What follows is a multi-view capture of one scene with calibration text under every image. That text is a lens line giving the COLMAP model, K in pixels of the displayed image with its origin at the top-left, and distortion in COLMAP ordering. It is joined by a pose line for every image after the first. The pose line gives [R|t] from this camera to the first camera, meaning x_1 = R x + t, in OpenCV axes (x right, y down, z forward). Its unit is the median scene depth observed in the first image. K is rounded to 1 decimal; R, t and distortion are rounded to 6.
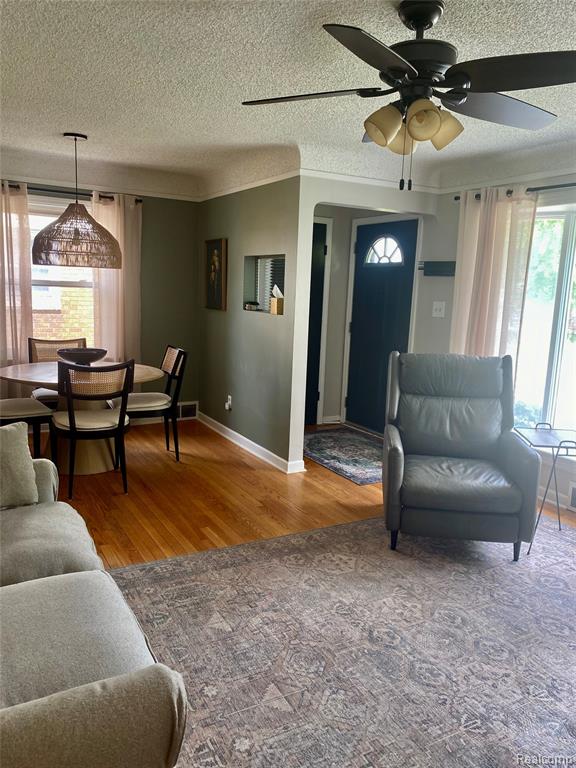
lens RADIAL K [[584.9, 0, 291.5], [0, 584.9, 380.5], [0, 0, 1]] dist [0.068512, -0.112324]
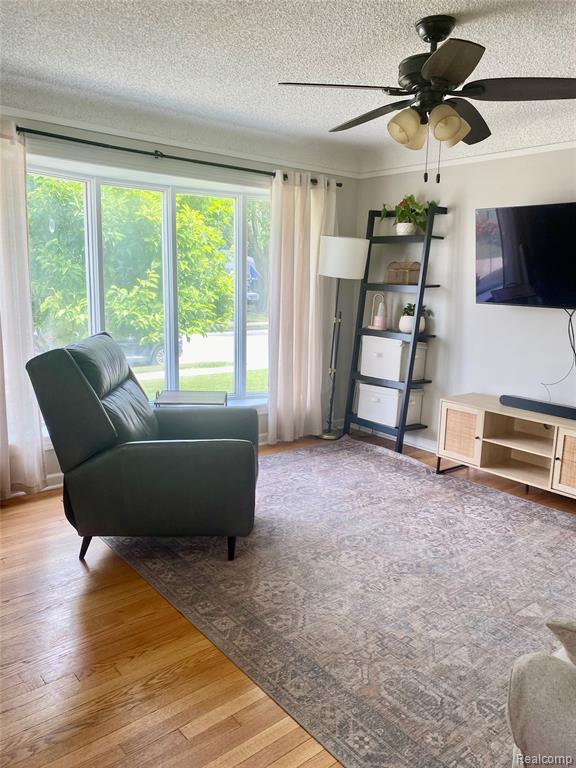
lens RADIAL K [[584.9, 0, 291.5], [0, 584.9, 380.5], [0, 0, 1]] dist [0.068512, -0.112324]
pose [[-0.171331, -0.205170, 0.963613, -0.534783], [0.128498, 0.965067, 0.228327, -0.137080], [-0.976798, 0.162942, -0.138982, 0.828369]]
